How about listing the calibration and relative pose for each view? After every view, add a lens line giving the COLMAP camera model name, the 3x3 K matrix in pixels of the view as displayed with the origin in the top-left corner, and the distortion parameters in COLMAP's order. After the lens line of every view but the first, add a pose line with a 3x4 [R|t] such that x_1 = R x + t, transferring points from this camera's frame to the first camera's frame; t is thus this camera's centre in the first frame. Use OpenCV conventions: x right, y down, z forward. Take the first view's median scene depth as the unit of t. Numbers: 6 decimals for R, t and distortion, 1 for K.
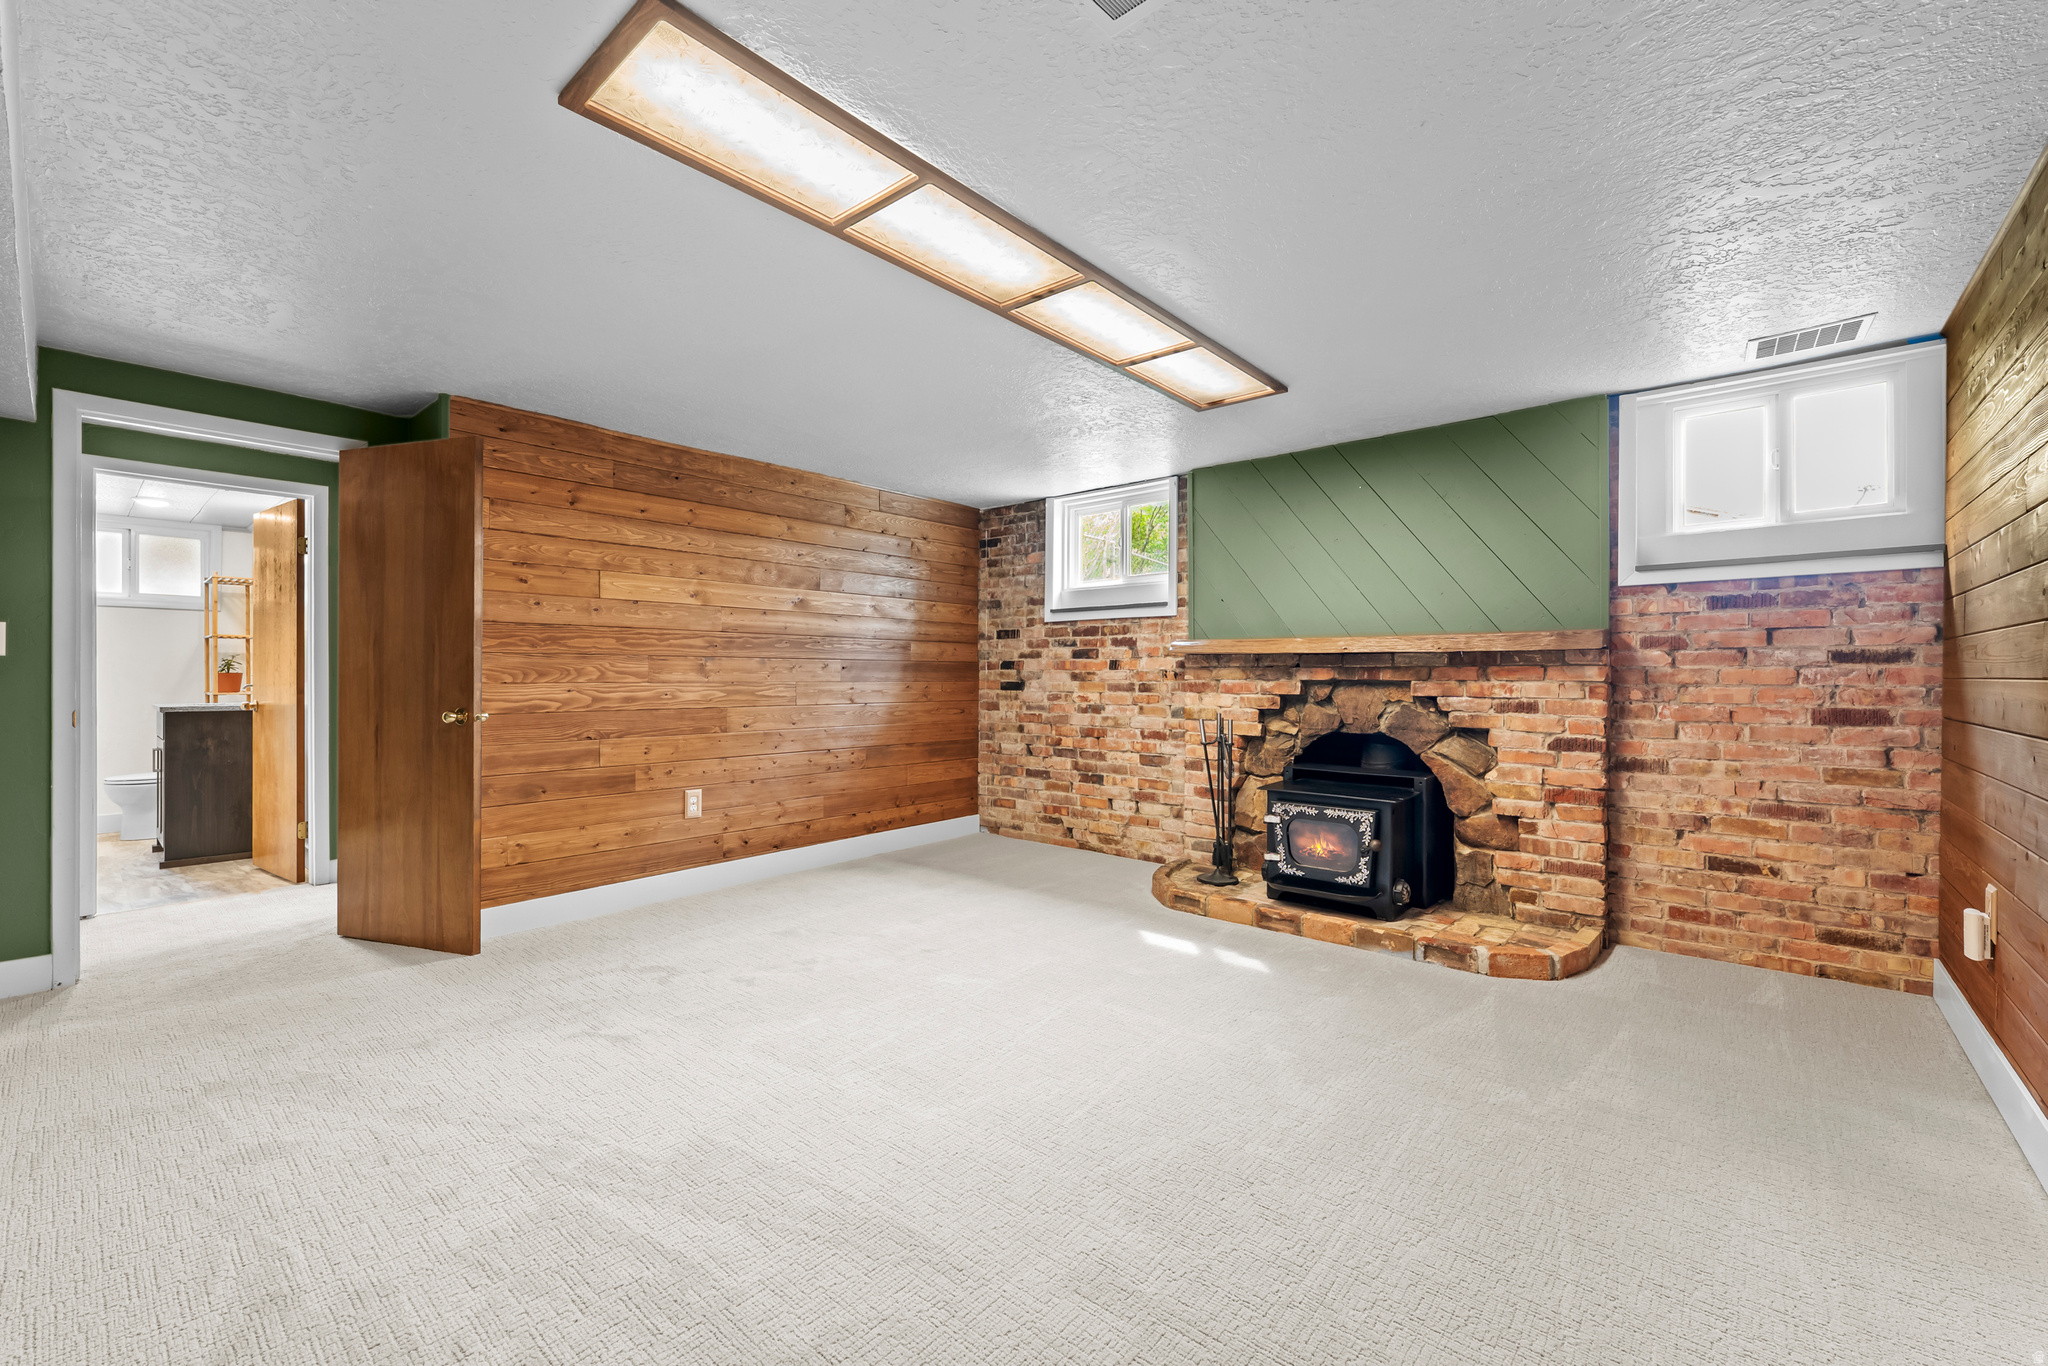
lens RADIAL K [[842.3, 0, 1022.6], [0, 842.3, 675.9], [0, 0, 1]] dist [0.002384, -0.000181]
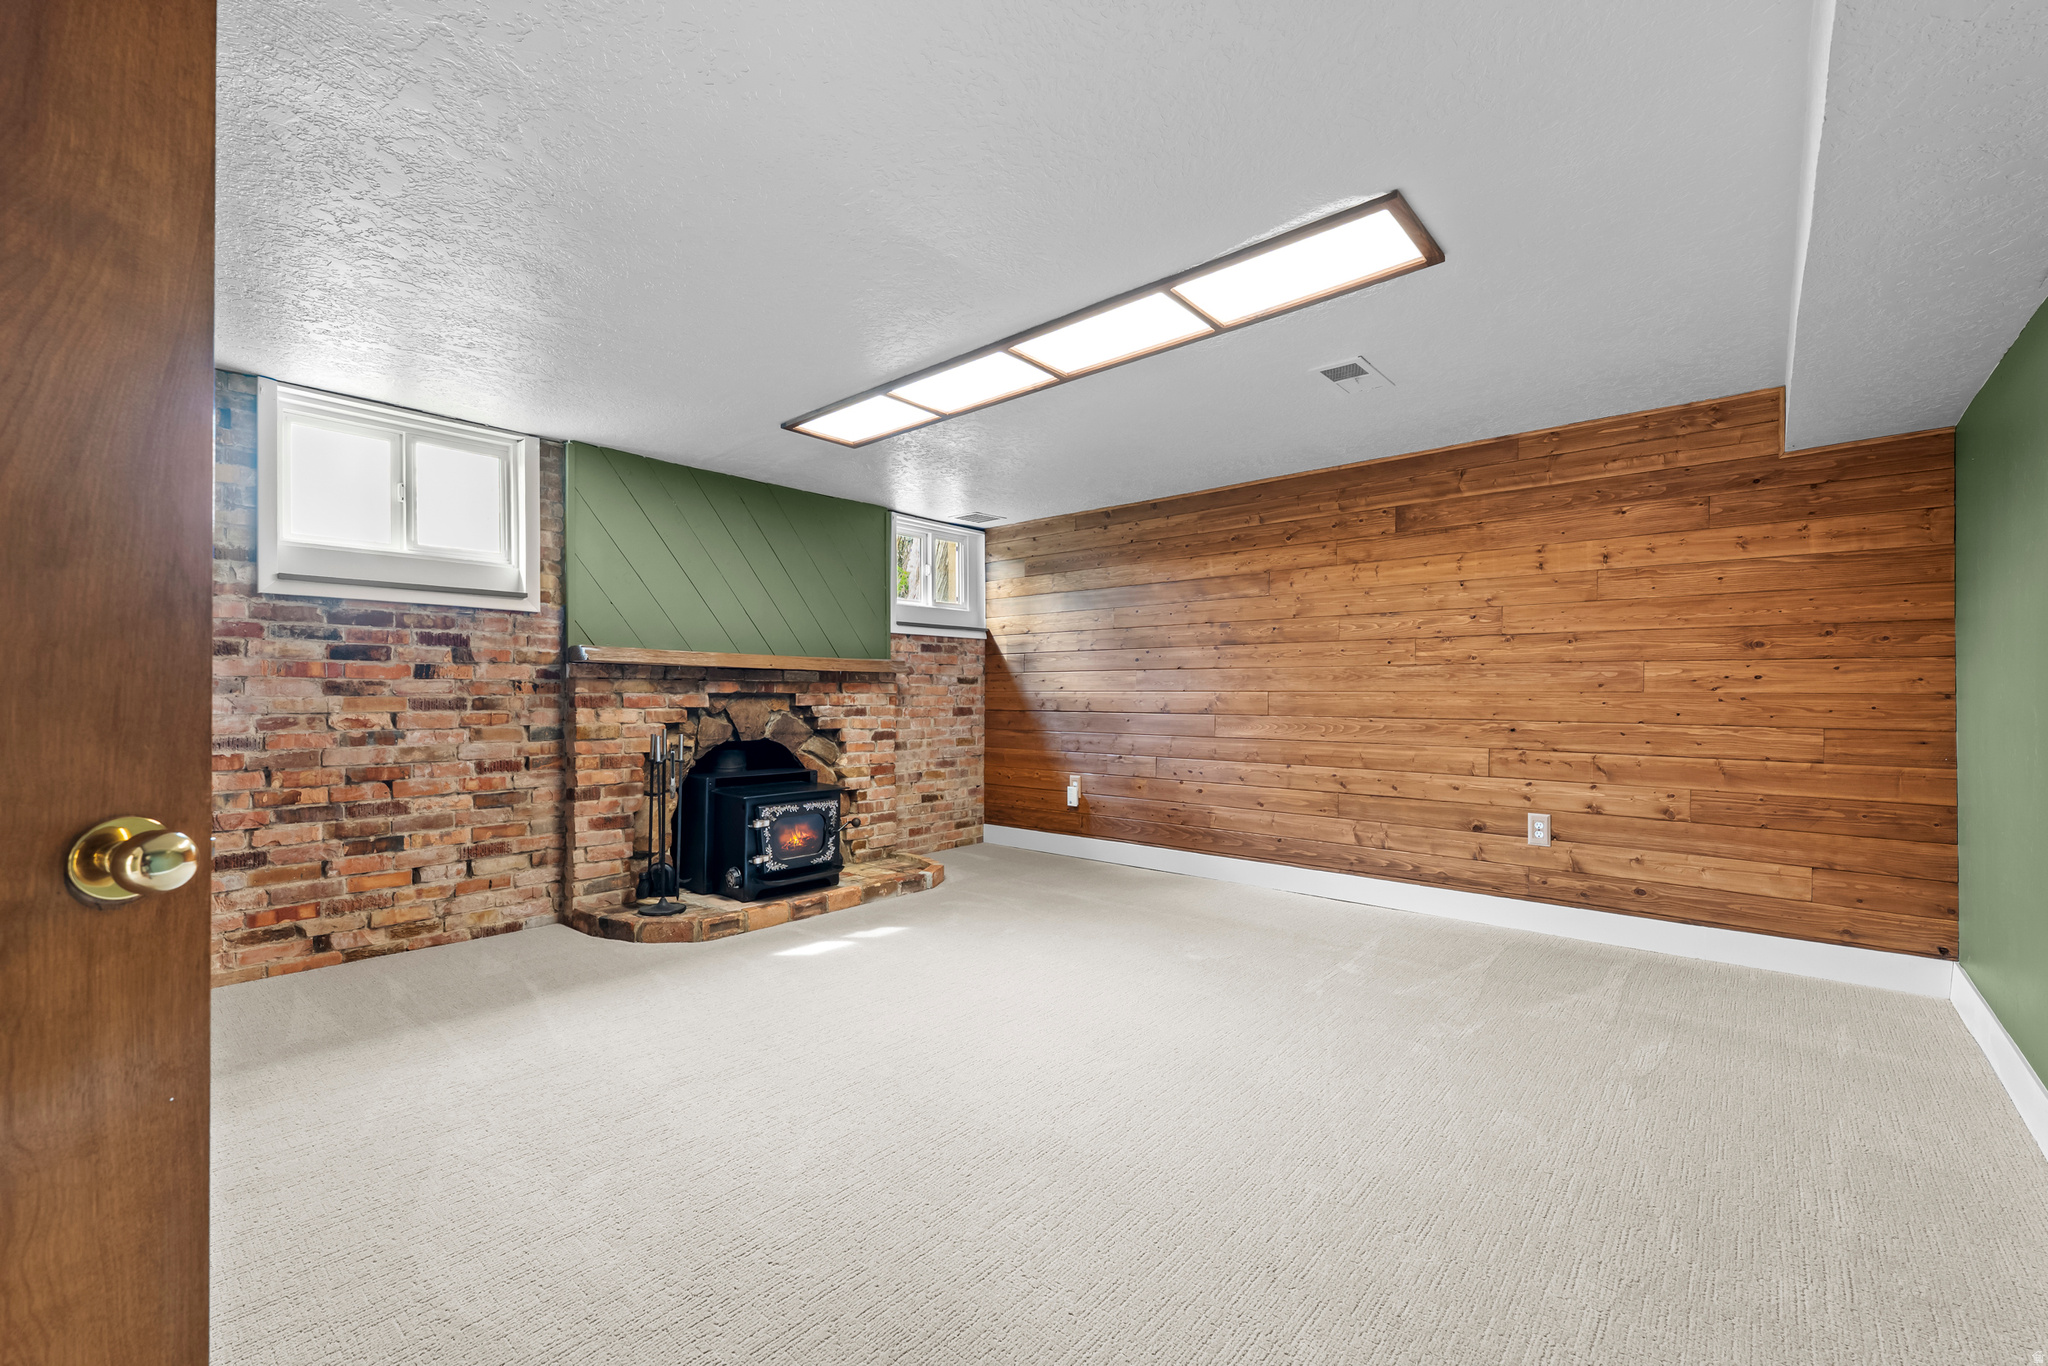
lens RADIAL K [[842.3, 0, 1023.4], [0, 842.3, 694.9], [0, 0, 1]] dist [0.002384, -0.000181]
pose [[-0.002053, -0.002125, 0.999996, -0.697730], [-0.001451, 0.999997, 0.002122, 0.004466], [-0.999997, -0.001446, -0.002056, 0.614950]]
